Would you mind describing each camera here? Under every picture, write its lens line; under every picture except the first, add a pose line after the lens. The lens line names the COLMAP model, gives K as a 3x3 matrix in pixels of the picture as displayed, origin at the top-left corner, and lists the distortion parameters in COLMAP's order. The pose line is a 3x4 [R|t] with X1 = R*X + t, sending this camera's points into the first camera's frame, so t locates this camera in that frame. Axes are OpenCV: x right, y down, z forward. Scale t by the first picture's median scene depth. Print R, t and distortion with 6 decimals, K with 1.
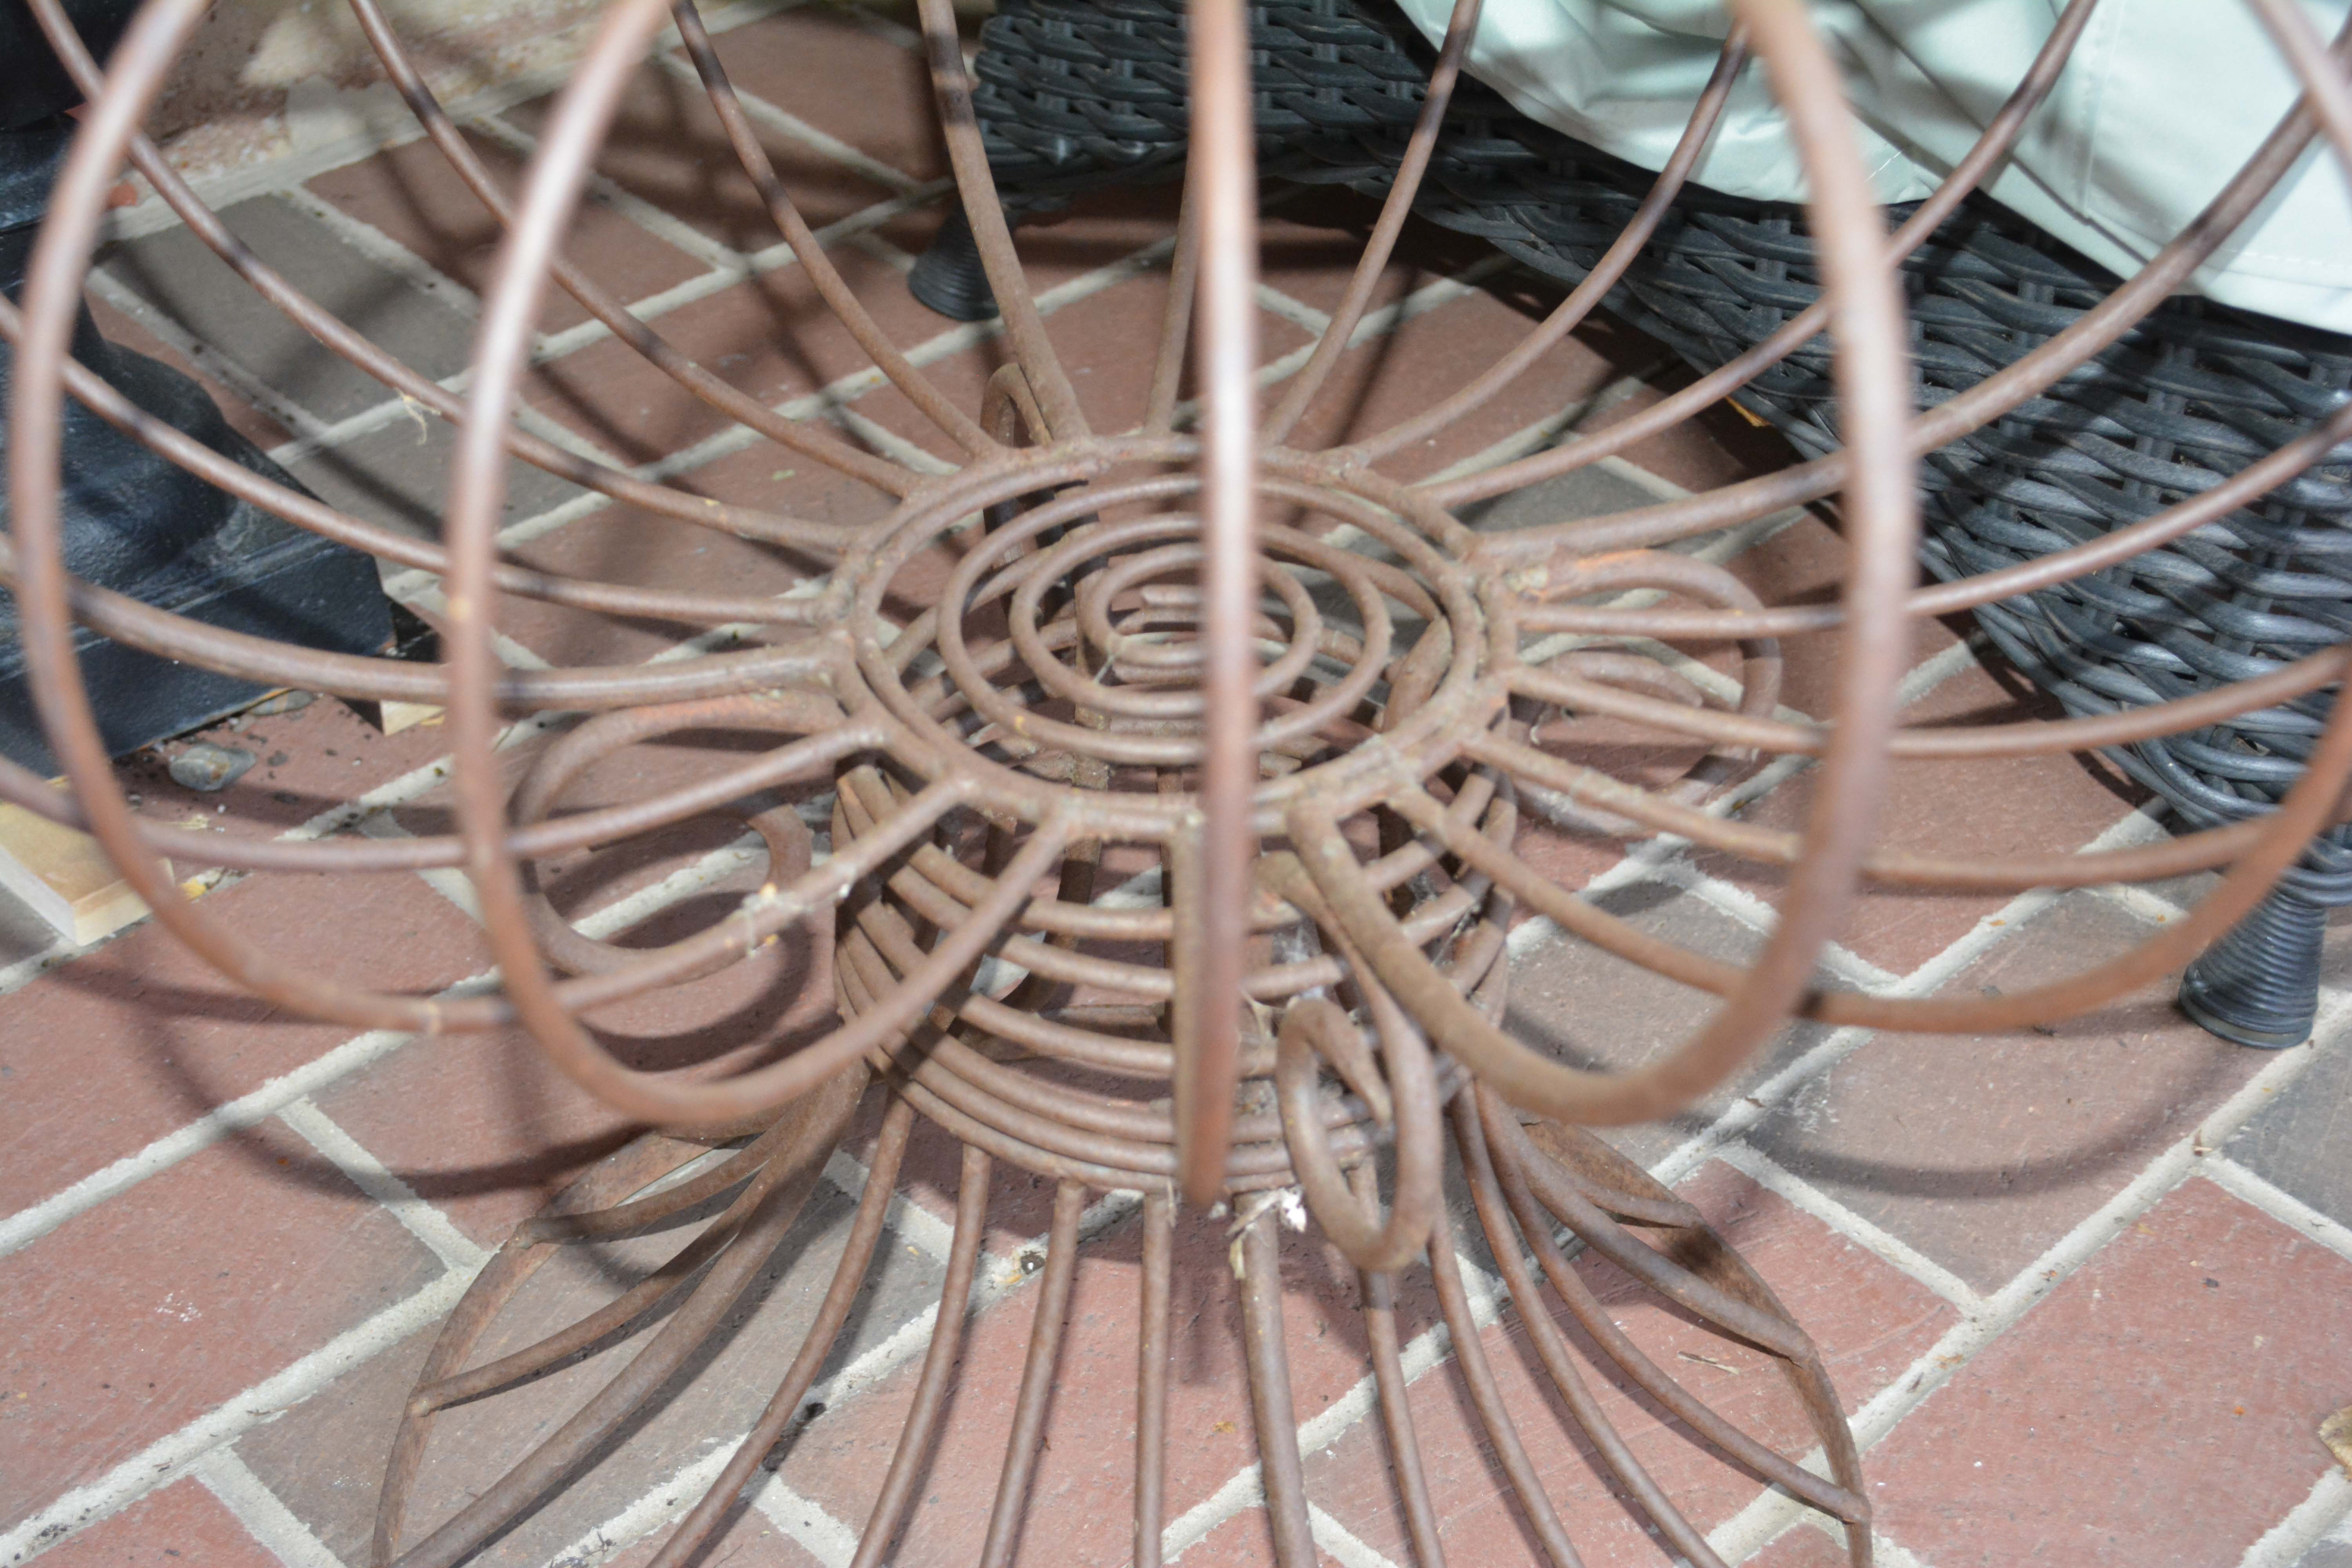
lens RADIAL K [[3364.1, 0, 1176.0], [0, 3364.1, 784.0], [0, 0, 1]] dist [-0.027153, -0.031147]
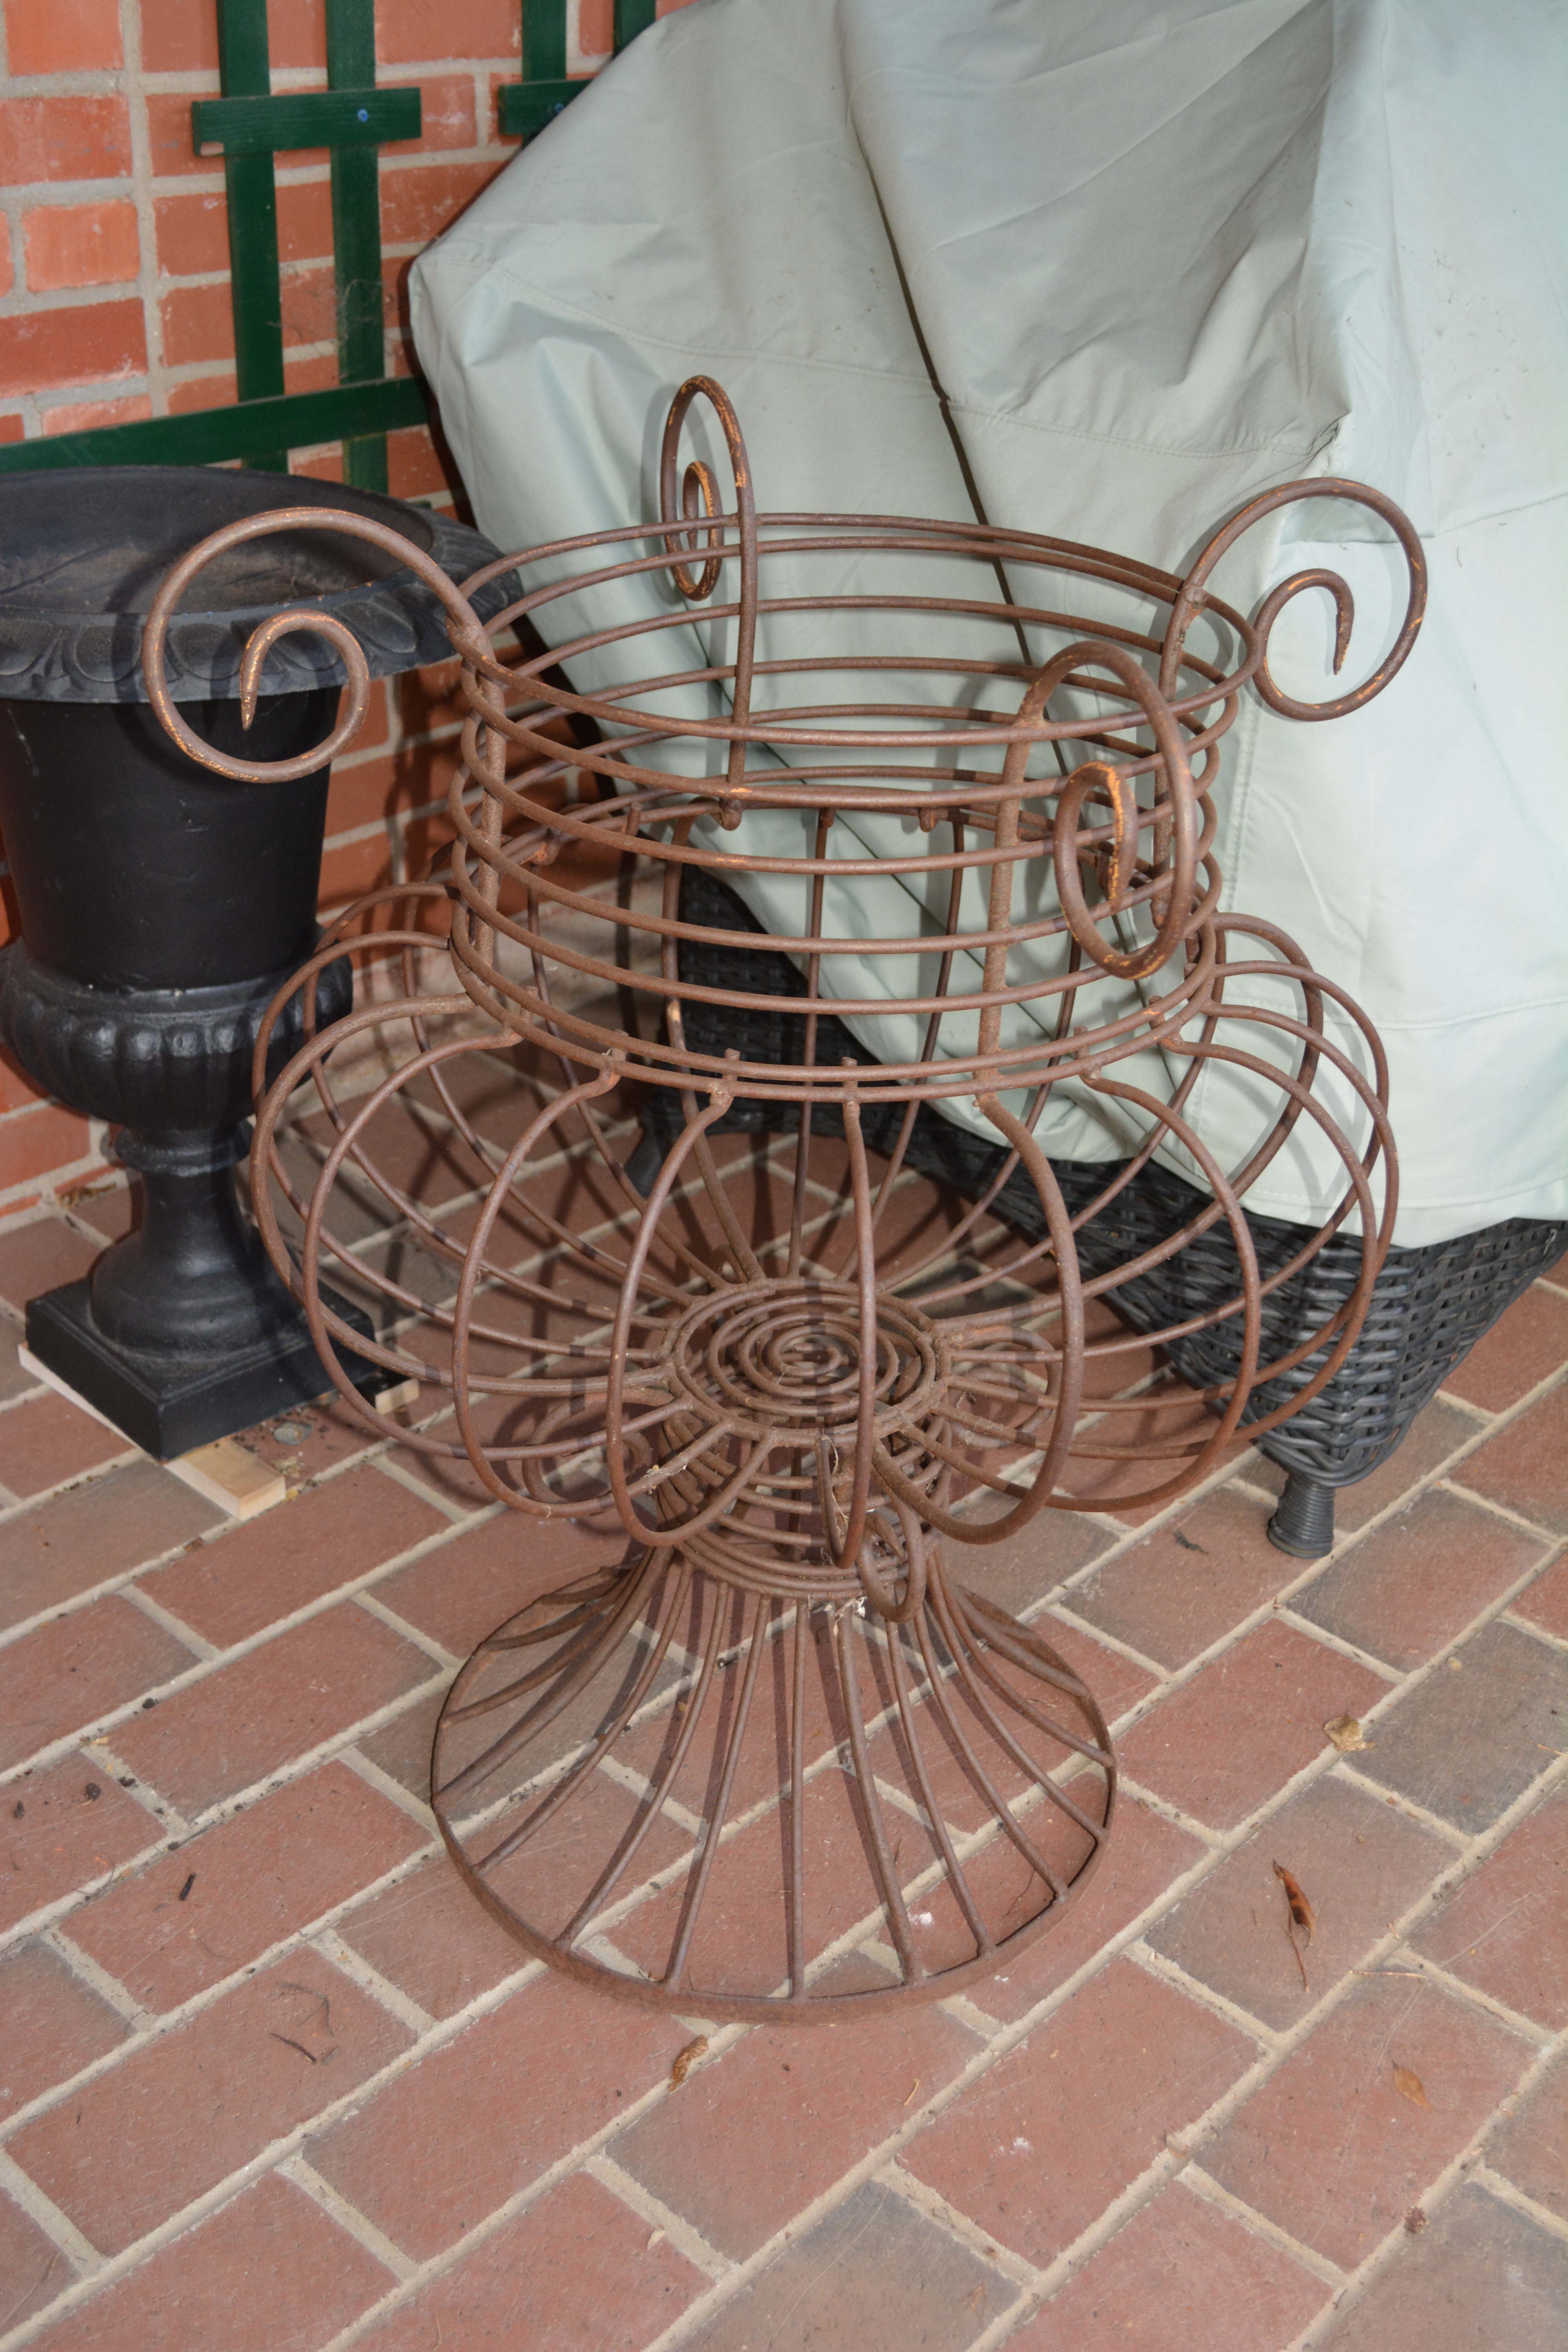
lens RADIAL K [[2502.5, 0, 784.0], [0, 2502.5, 1176.0], [0, 0, 1]] dist [-0.064530, 0.001556]
pose [[0.998980, -0.003417, 0.045016, -0.079087], [0.008706, 0.992997, -0.117817, 0.026238], [-0.044298, 0.118088, 0.992015, -0.630587]]
